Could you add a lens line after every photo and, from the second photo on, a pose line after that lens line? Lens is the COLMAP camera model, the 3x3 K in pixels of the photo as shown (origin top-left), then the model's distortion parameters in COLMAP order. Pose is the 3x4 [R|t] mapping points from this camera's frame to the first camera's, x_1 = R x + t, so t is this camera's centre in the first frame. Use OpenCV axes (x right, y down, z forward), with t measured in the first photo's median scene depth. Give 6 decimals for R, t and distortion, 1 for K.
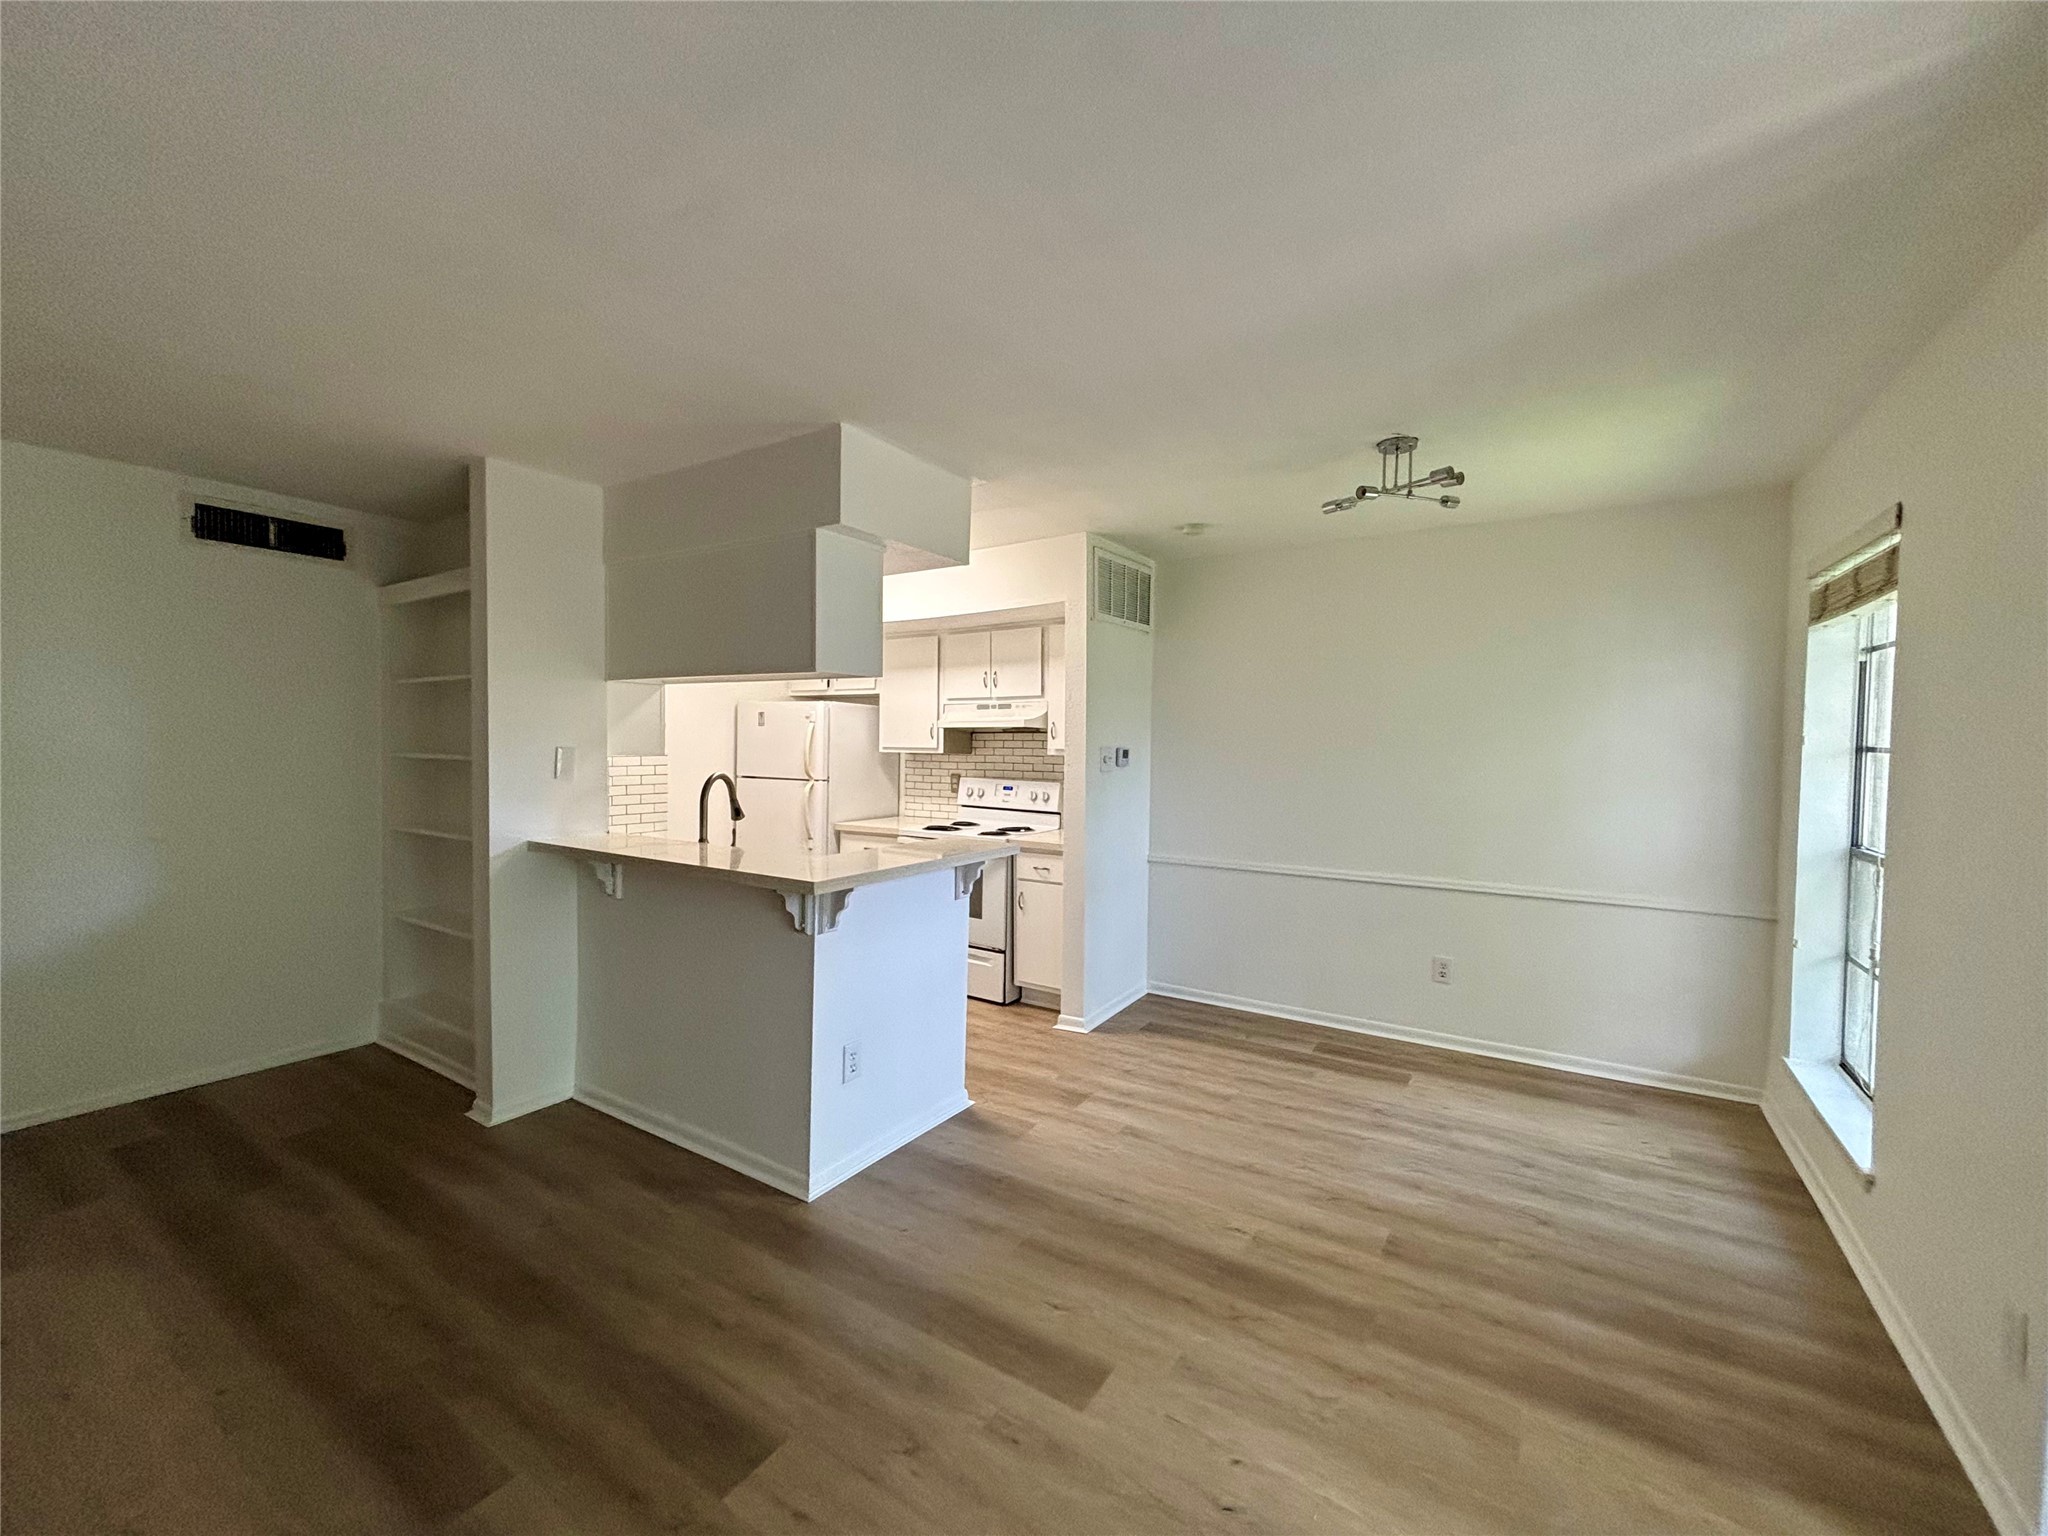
lens RADIAL K [[824.0, 0, 1024.4], [0, 824.0, 760.1], [0, 0, 1]] dist [0.002121, 0.000282]
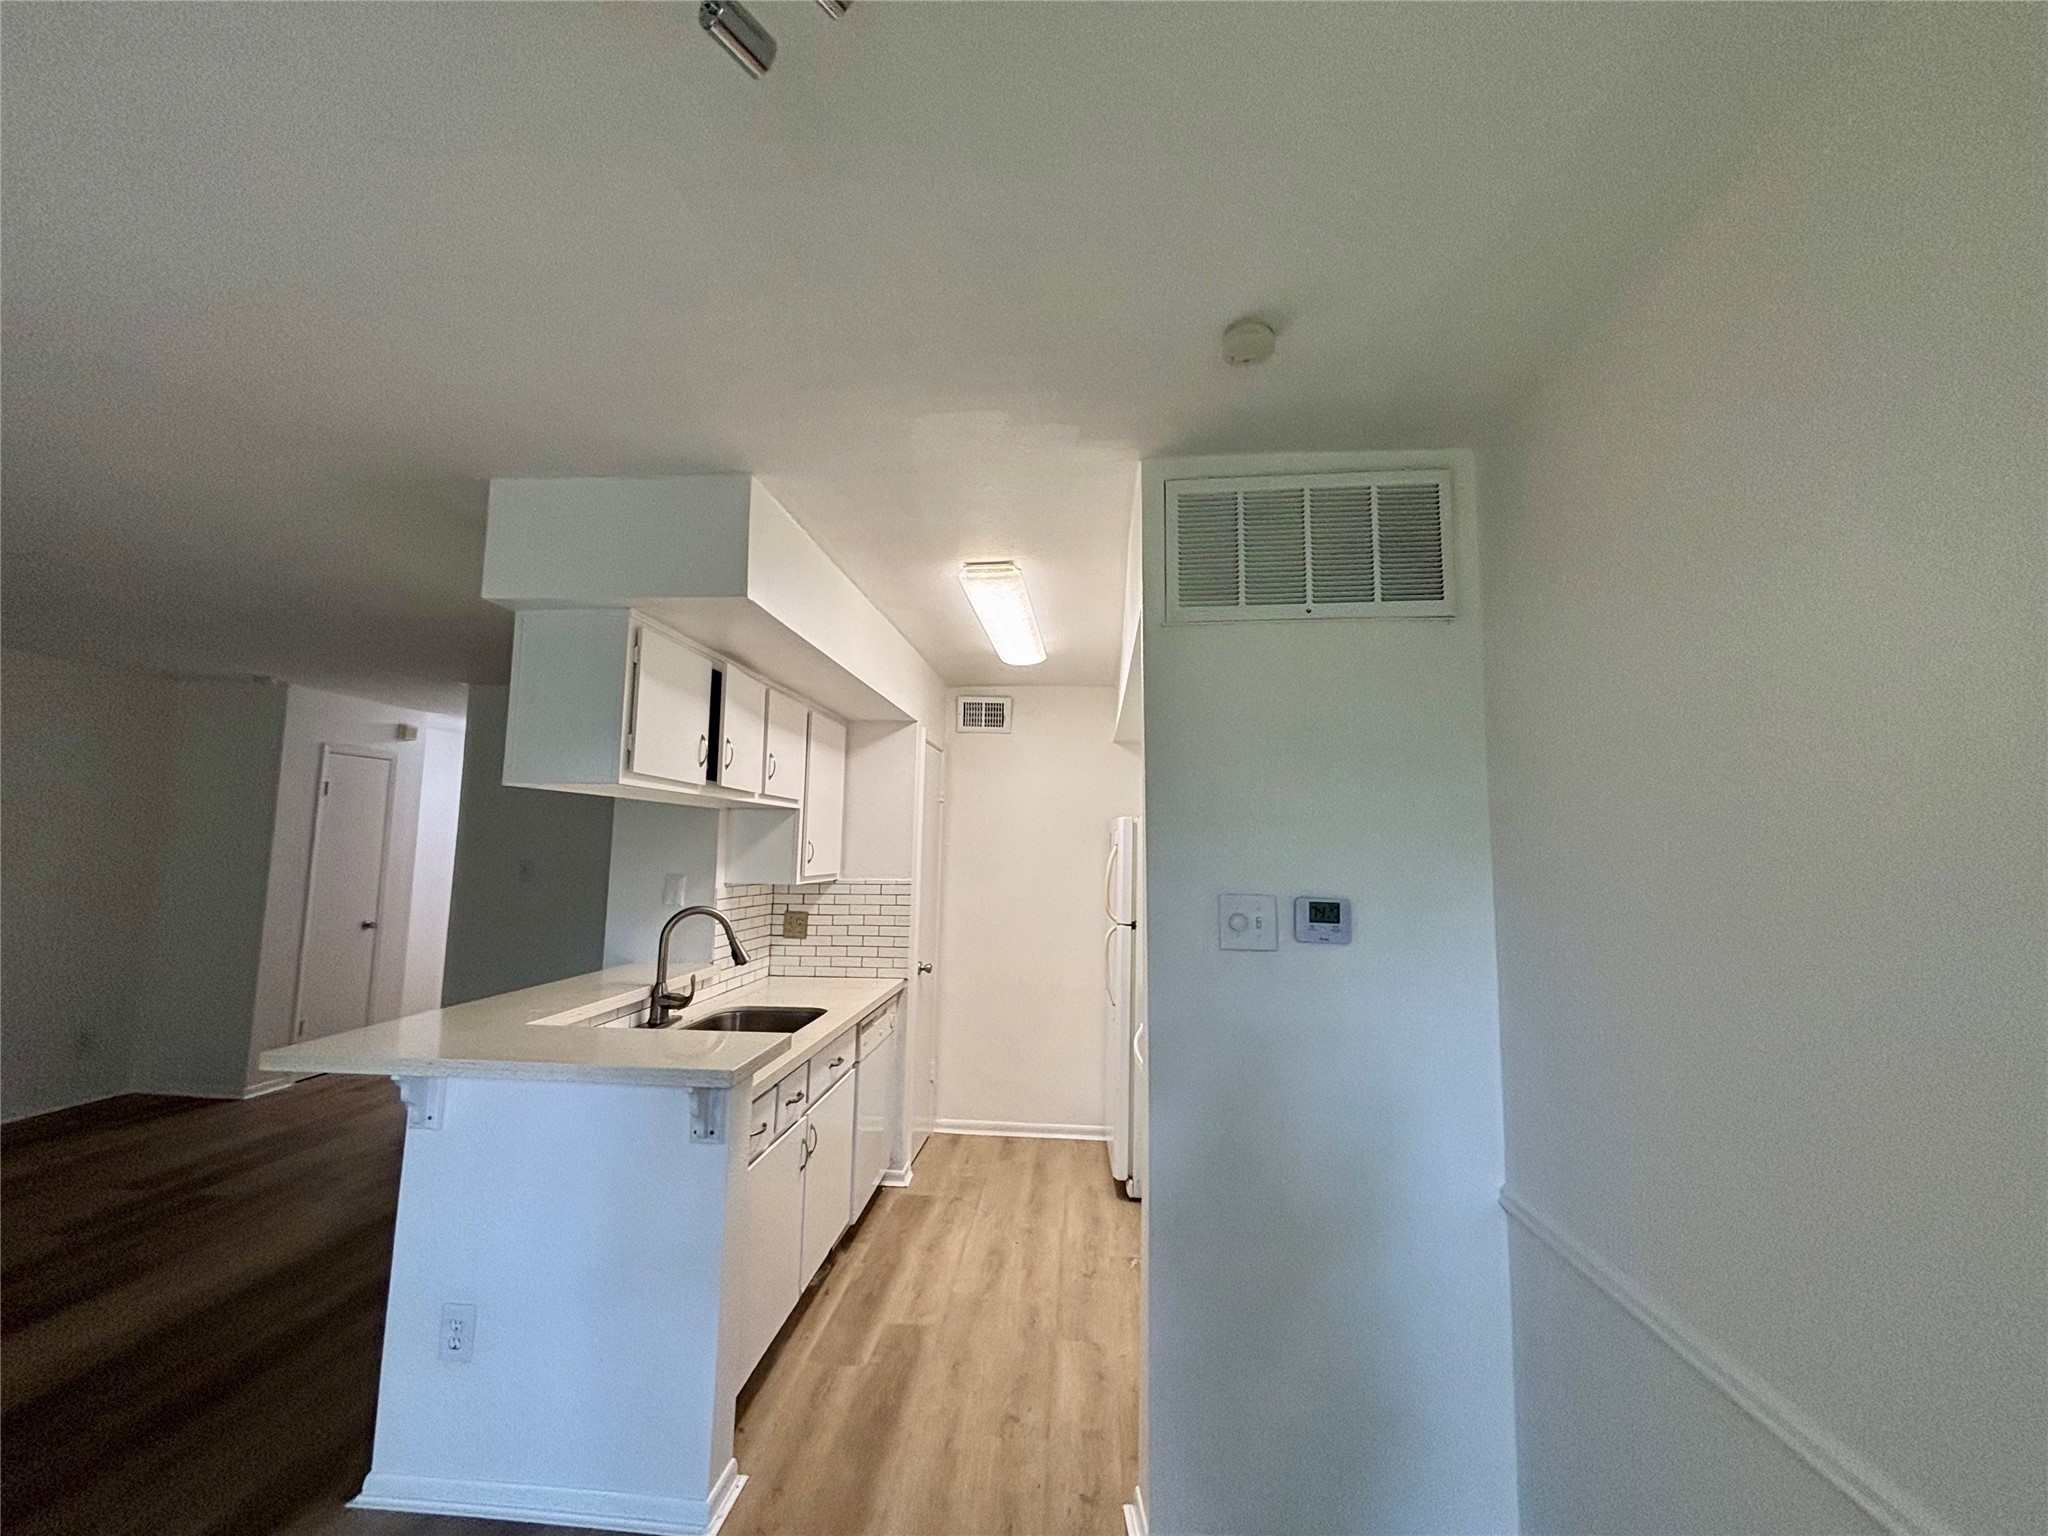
lens RADIAL K [[824.0, 0, 1024.4], [0, 824.0, 760.1], [0, 0, 1]] dist [0.002121, 0.000282]
pose [[0.472670, -0.102241, -0.875289, 0.488891], [-0.025521, 0.991242, -0.129567, -0.030127], [0.880870, 0.083580, 0.465921, 0.754092]]
